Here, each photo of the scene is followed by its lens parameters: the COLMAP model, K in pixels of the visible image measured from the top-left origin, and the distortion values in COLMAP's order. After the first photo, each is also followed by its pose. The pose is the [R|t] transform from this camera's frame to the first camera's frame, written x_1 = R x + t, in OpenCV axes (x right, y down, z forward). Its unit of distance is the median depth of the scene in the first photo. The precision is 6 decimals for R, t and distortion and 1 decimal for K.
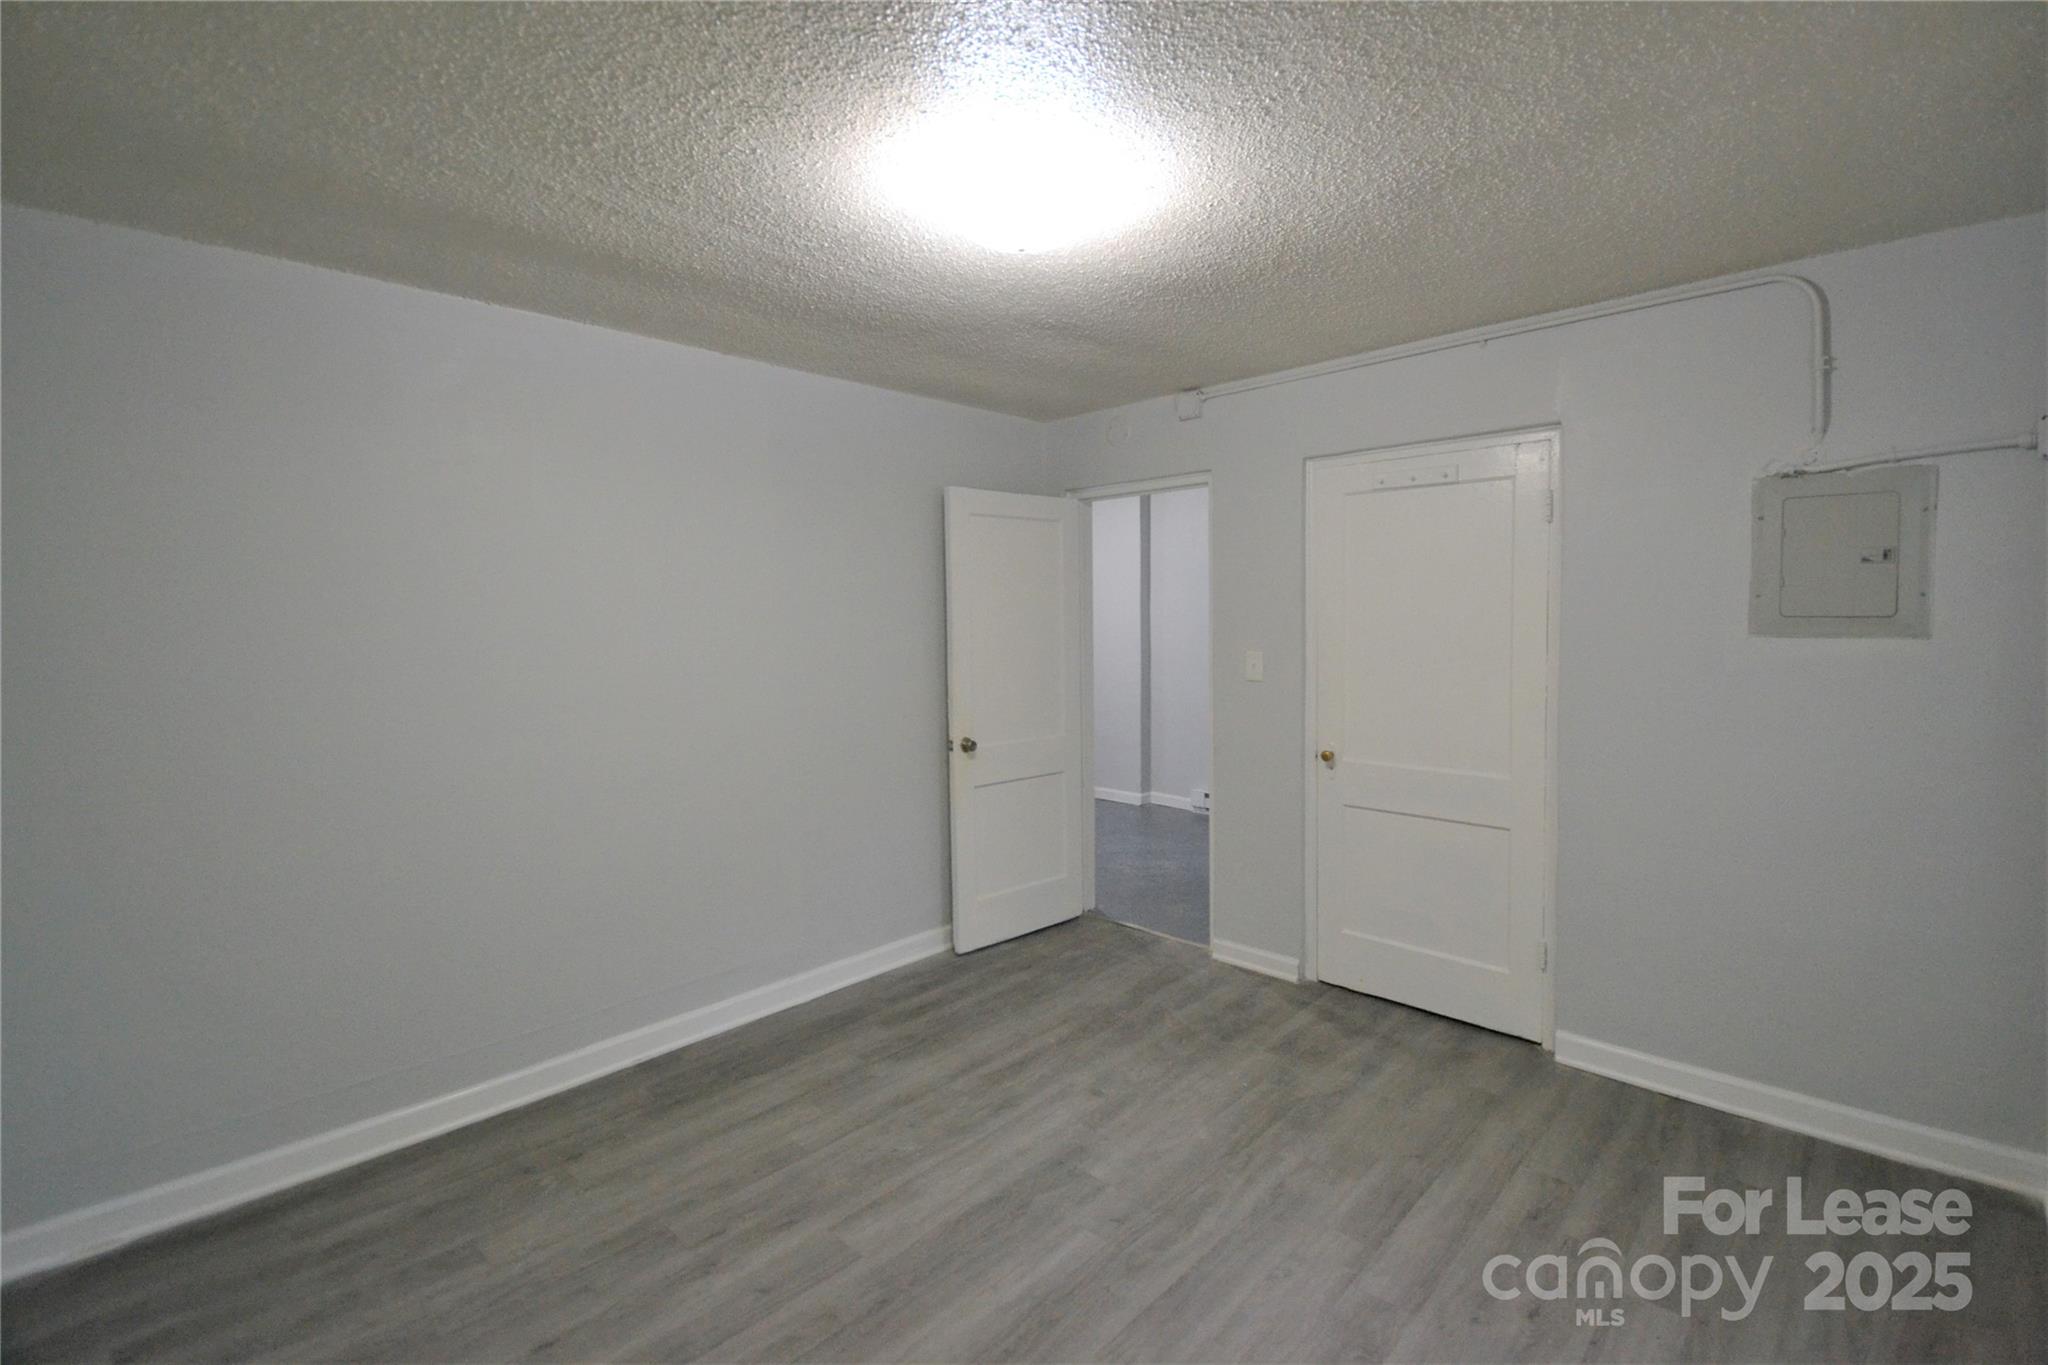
lens RADIAL K [[913.6, 0, 1035.2], [0, 913.6, 656.0], [0, 0, 1]] dist [0.024080, -0.027840]
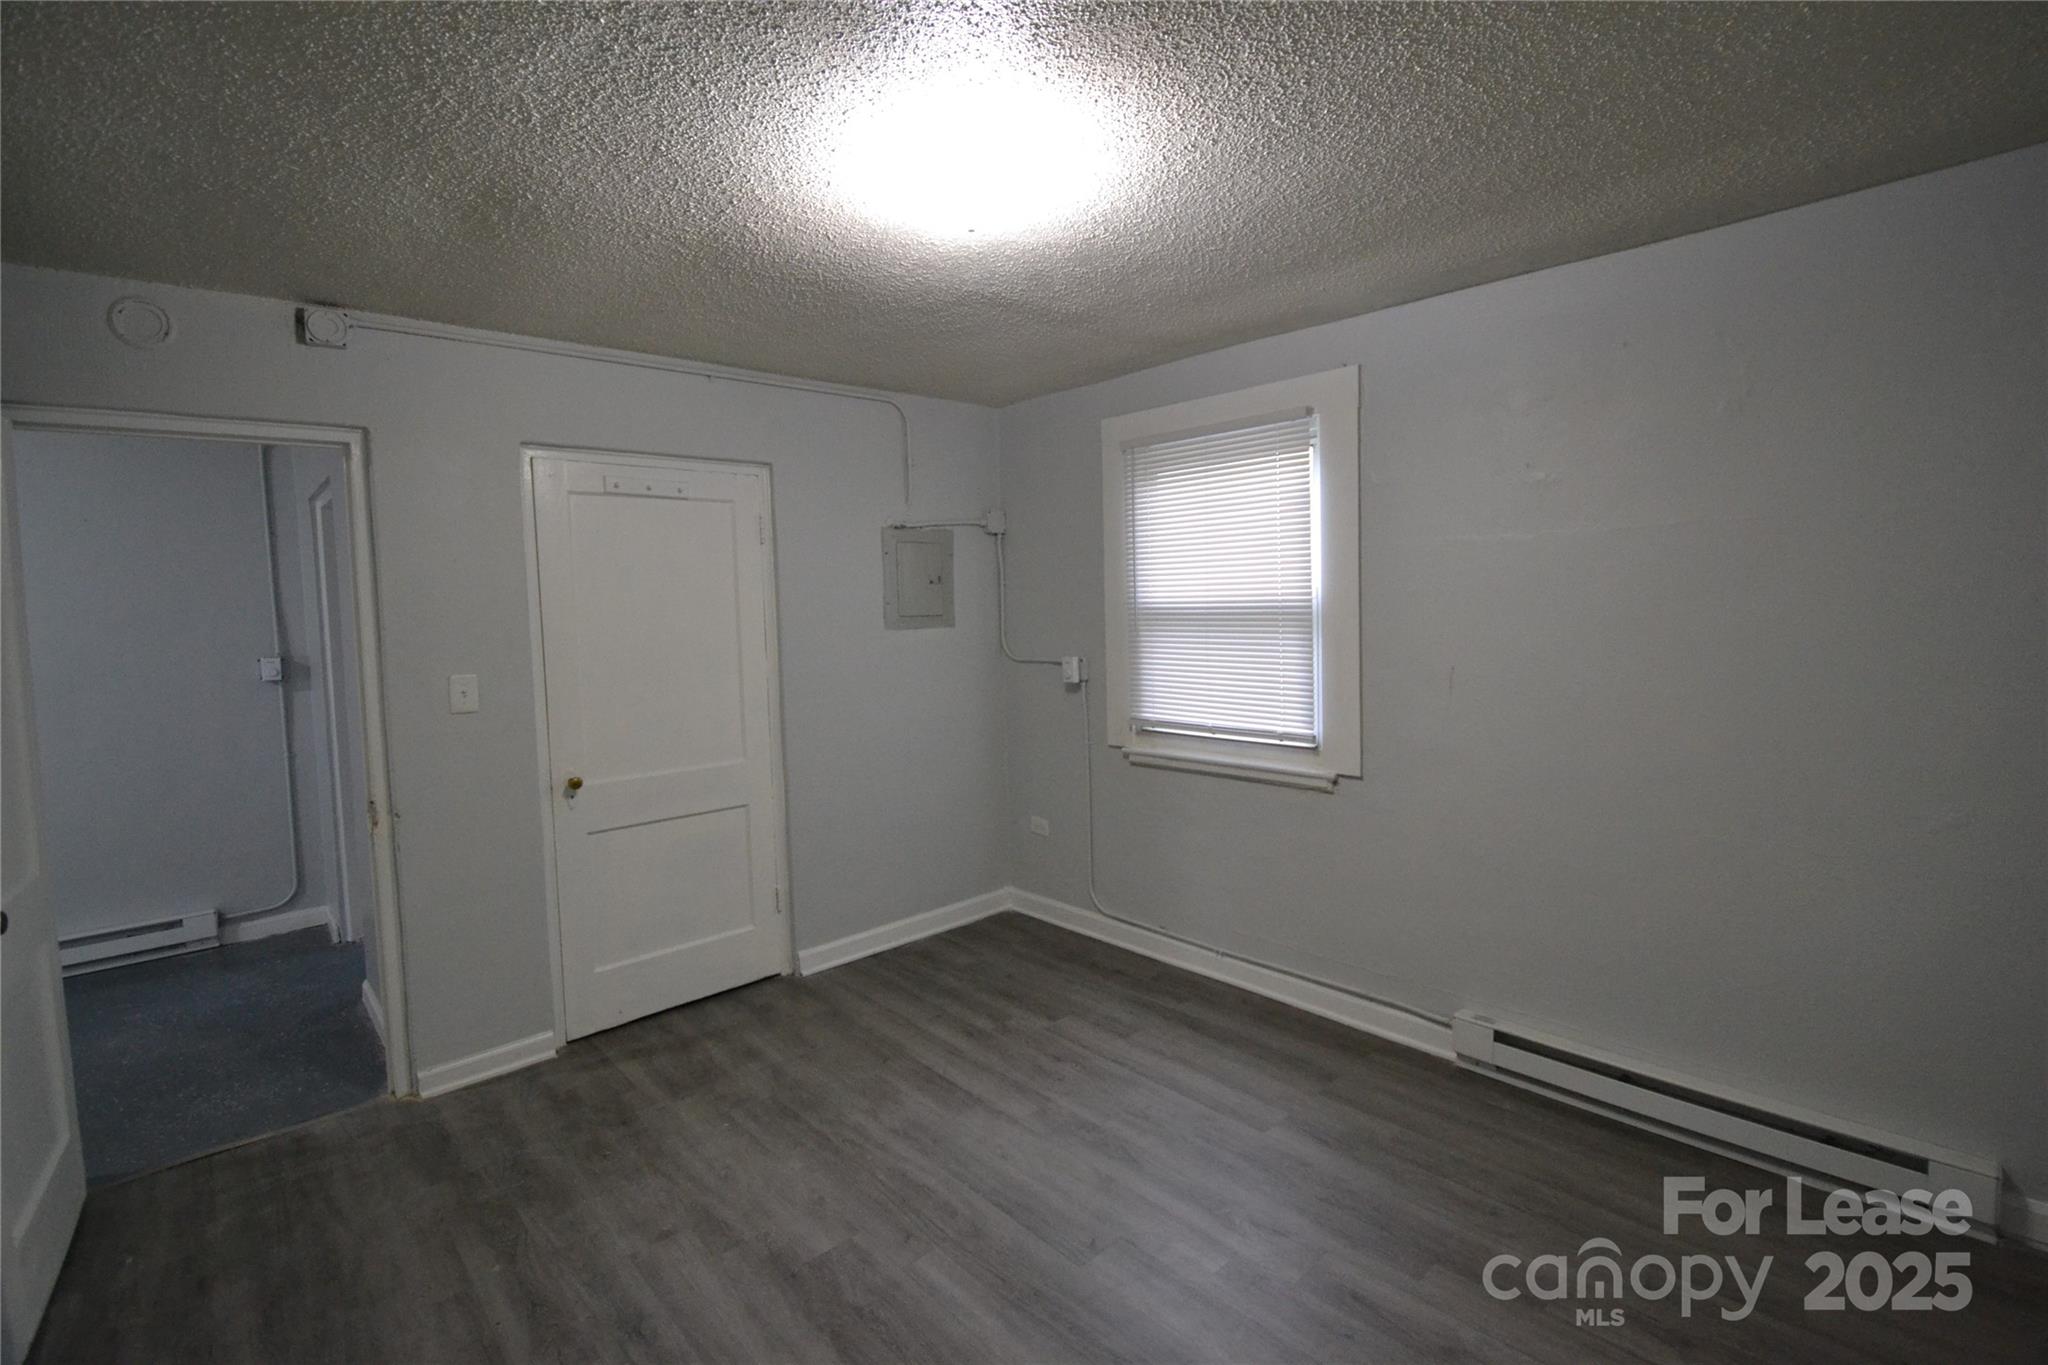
lens RADIAL K [[913.6, 0, 1035.2], [0, 913.6, 656.0], [0, 0, 1]] dist [0.024080, -0.027840]
pose [[0.064465, -0.046692, 0.996827, -0.703114], [0.078266, 0.996064, 0.041595, -0.021448], [-0.994846, 0.075336, 0.067866, 0.632402]]
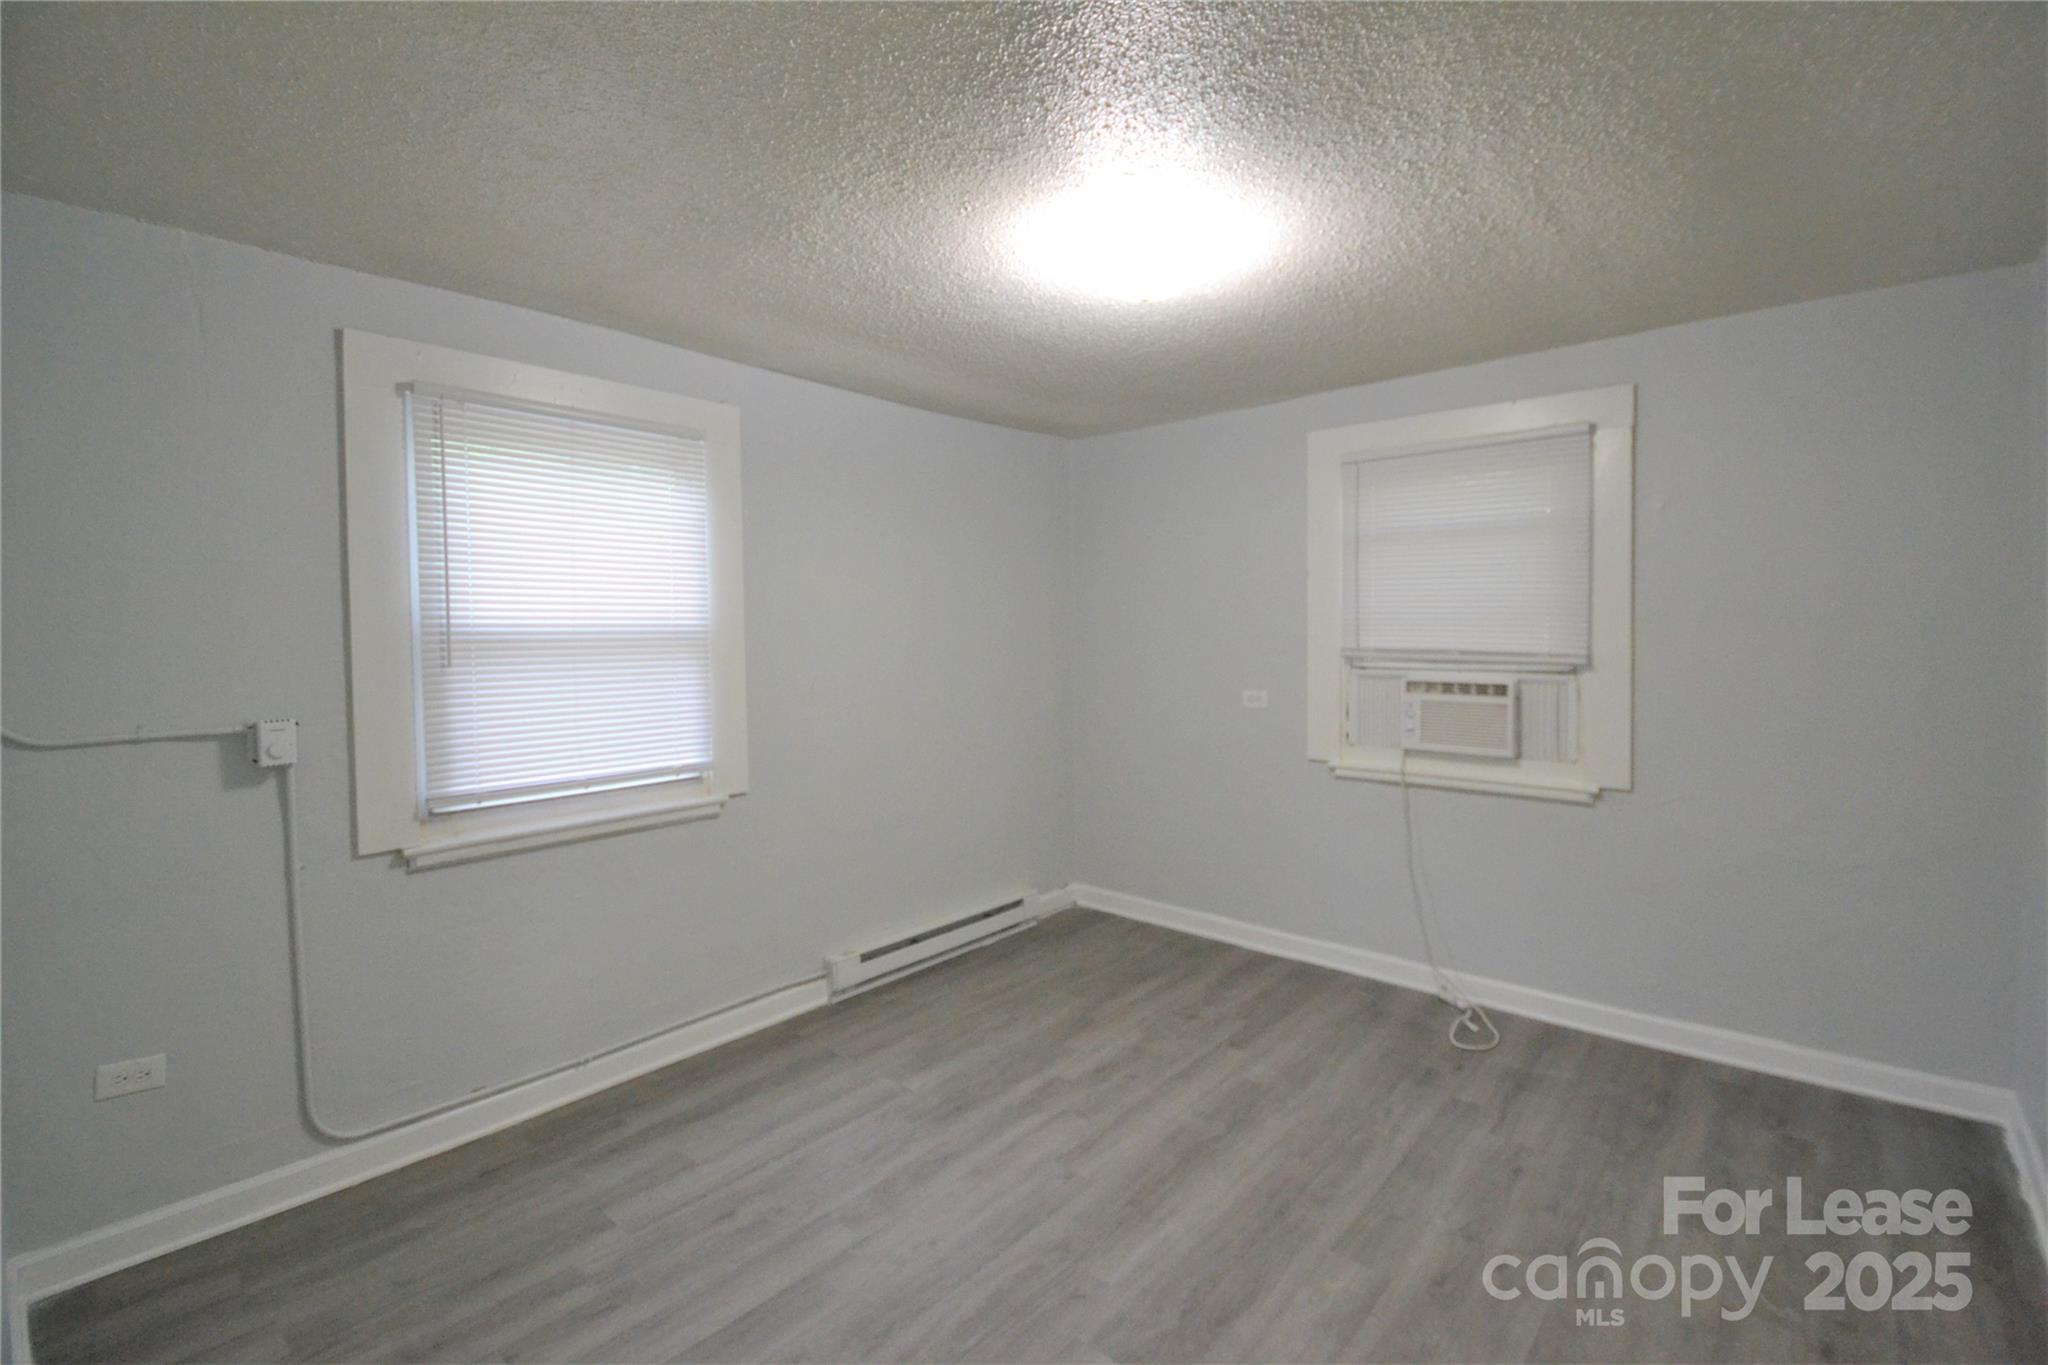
lens RADIAL K [[913.6, 0, 1035.2], [0, 913.6, 656.0], [0, 0, 1]] dist [0.024080, -0.027840]
pose [[-0.998707, 0.023485, -0.045092, 0.131266], [0.019536, 0.996095, 0.086098, -0.069211], [0.046938, 0.085106, -0.995266, 1.537608]]
